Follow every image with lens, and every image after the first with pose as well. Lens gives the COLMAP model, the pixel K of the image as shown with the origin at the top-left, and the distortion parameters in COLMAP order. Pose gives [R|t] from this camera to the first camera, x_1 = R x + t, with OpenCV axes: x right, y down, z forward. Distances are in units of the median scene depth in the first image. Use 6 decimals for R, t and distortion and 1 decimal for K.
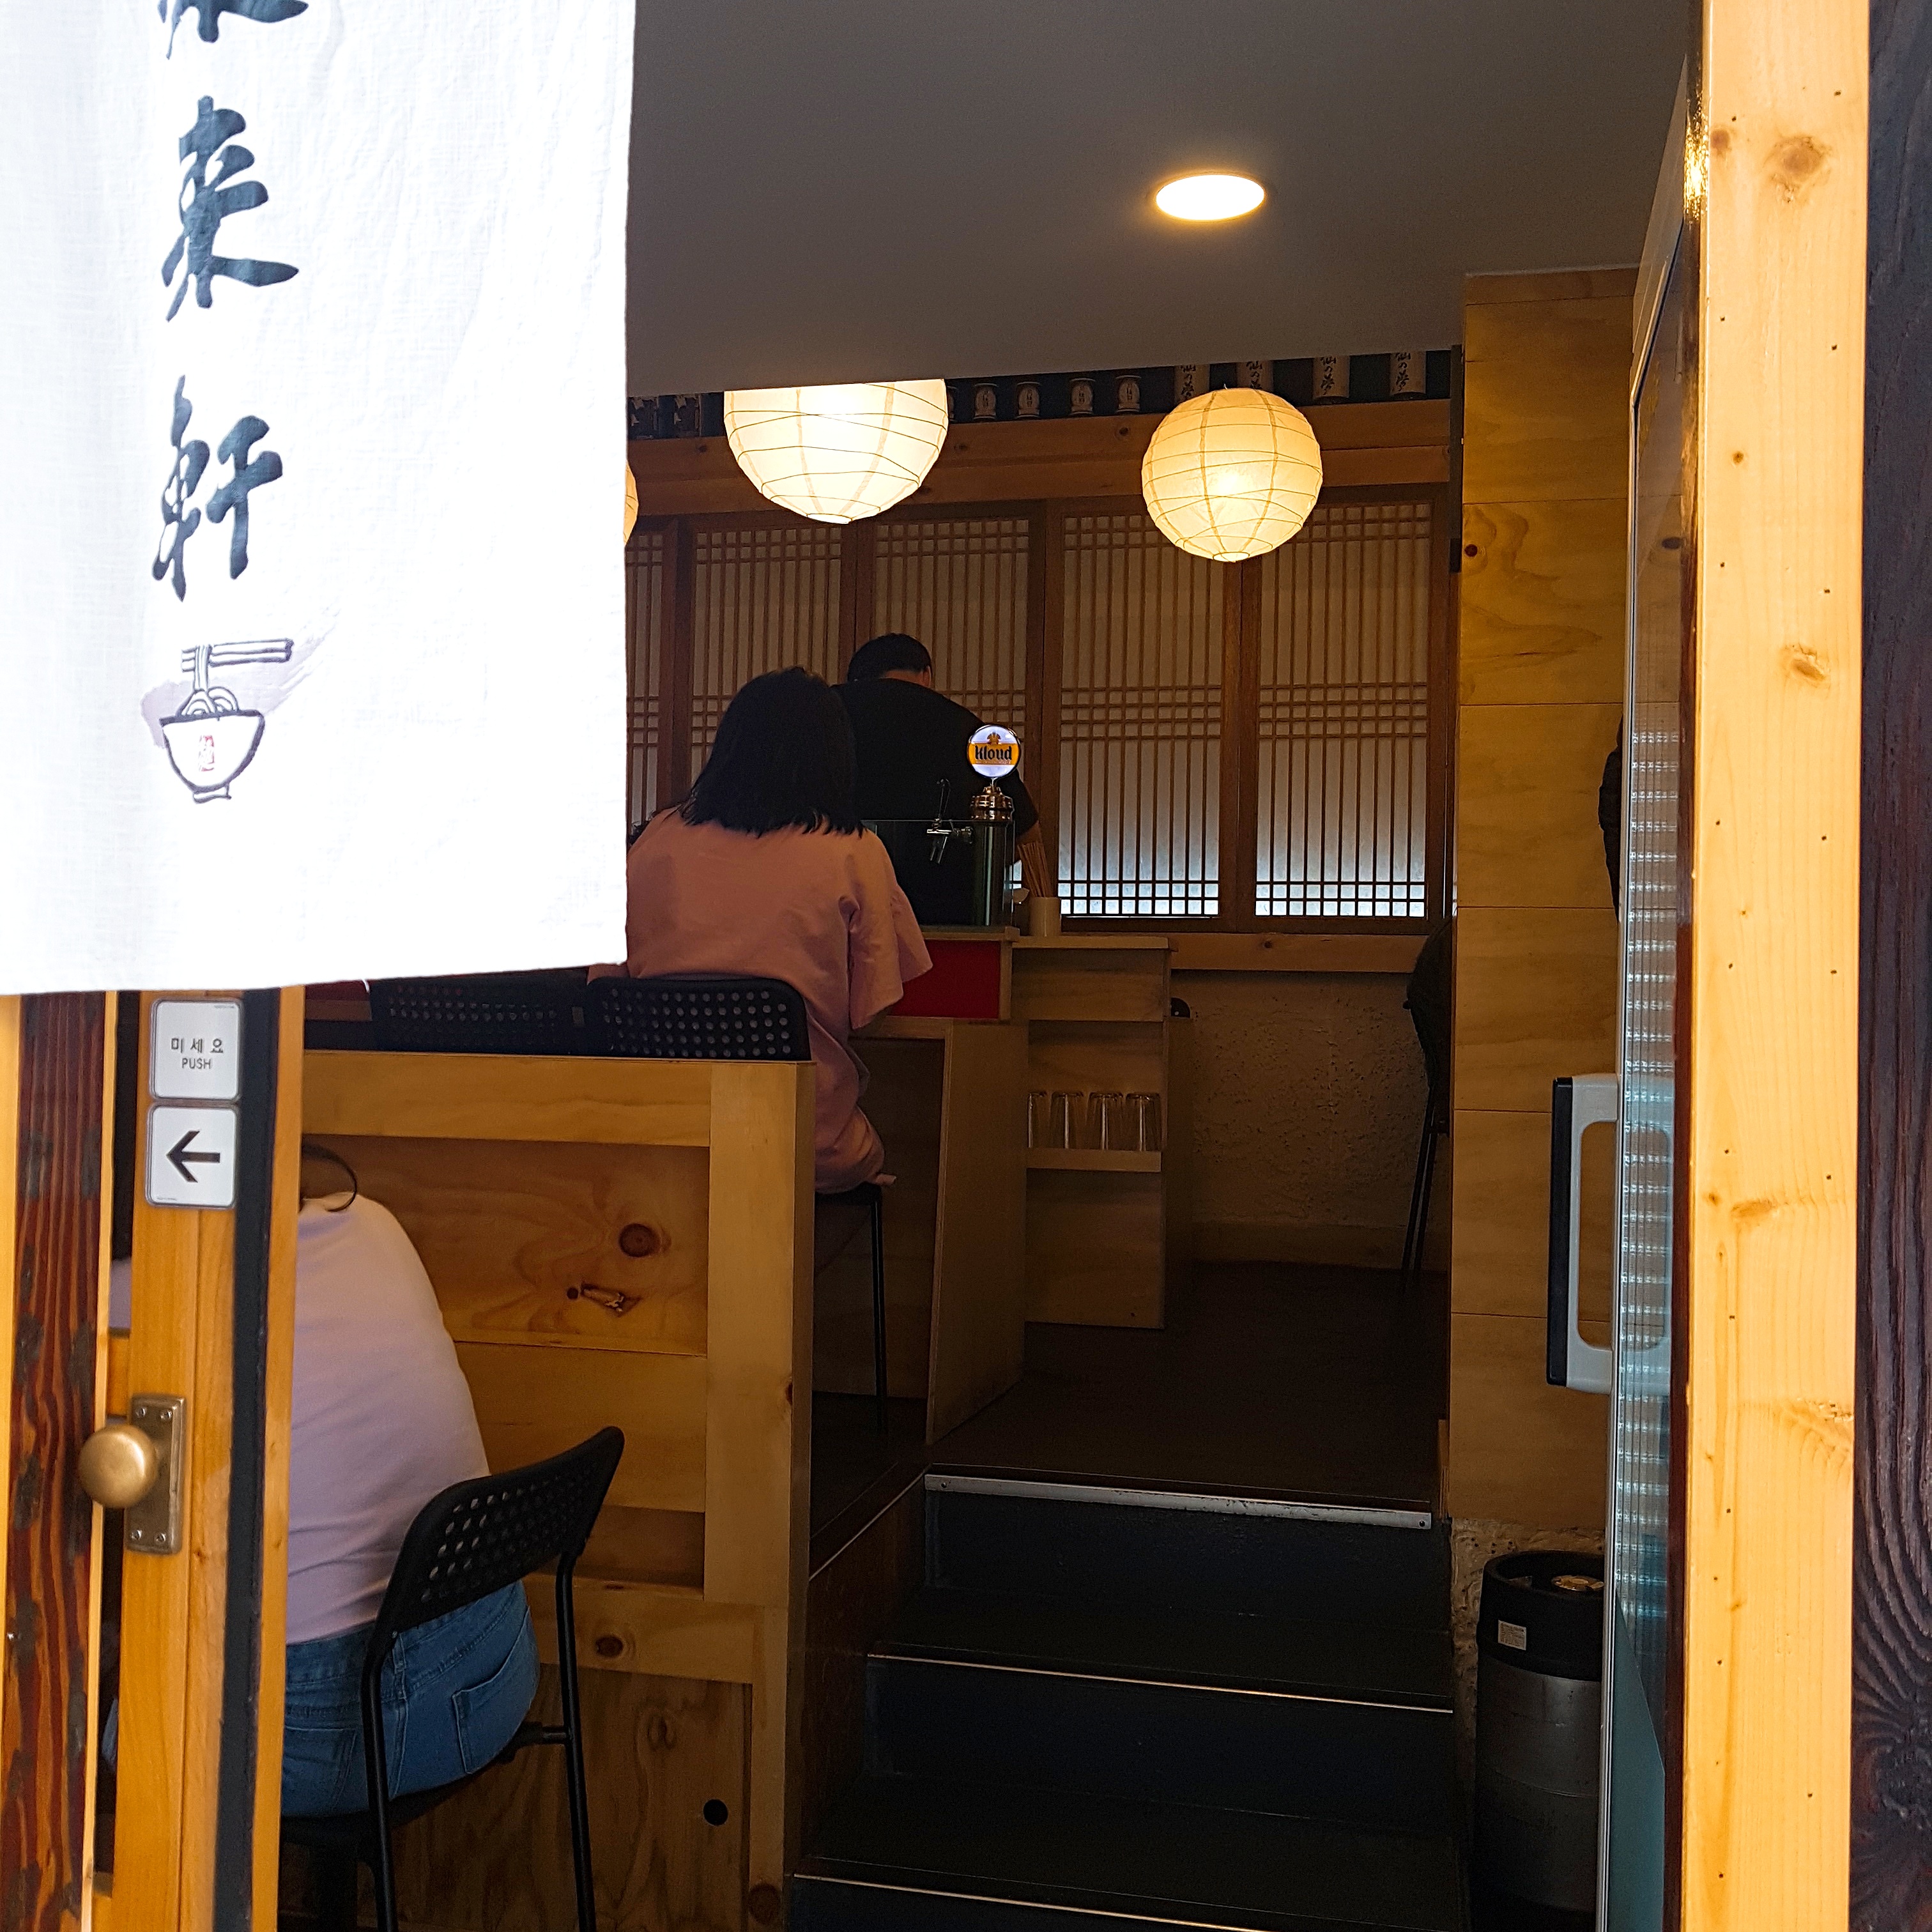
lens RADIAL K [[2056.9, 0, 969.7], [0, 2056.9, 946.4], [0, 0, 1]] dist [-0.005292, 0.097443]
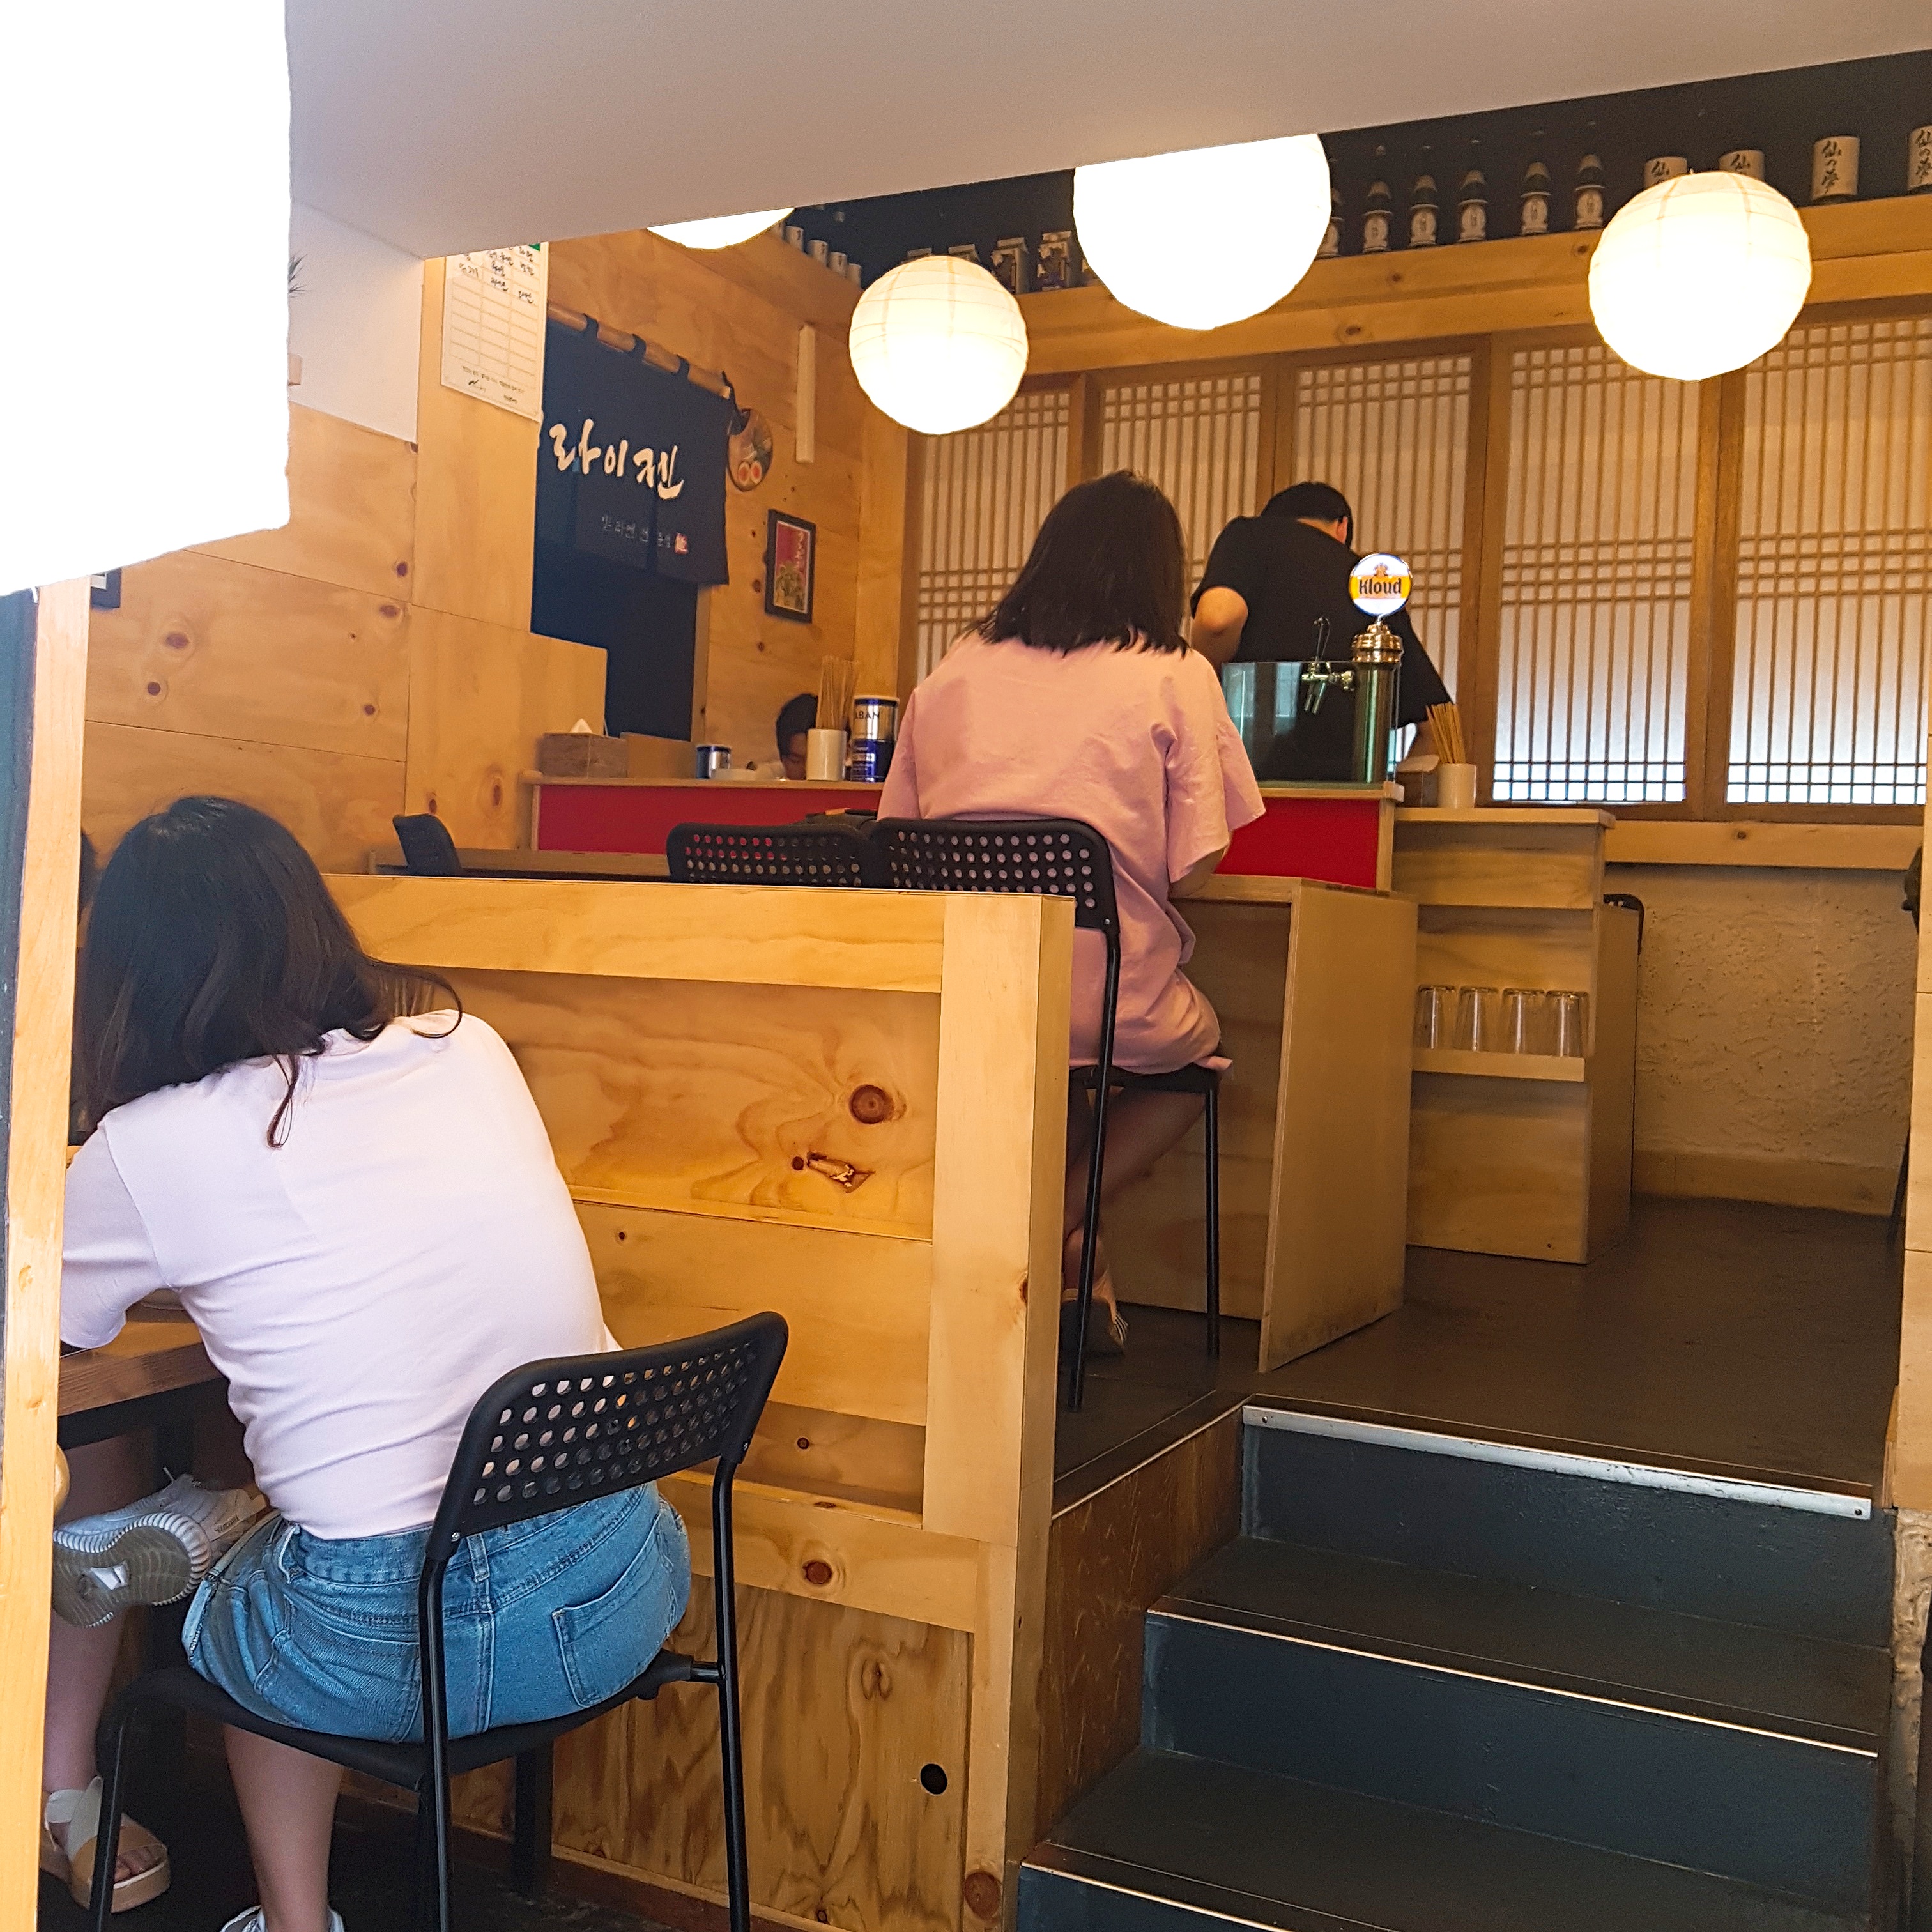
lens RADIAL K [[2074.5, 0, 969.2], [0, 2074.5, 924.3], [0, 0, 1]] dist [0.019022, -0.063455]
pose [[0.972679, 0.020118, -0.231279, 0.062917], [-0.014532, 0.999561, 0.025833, 0.037286], [0.231697, -0.021767, 0.972544, 0.142894]]
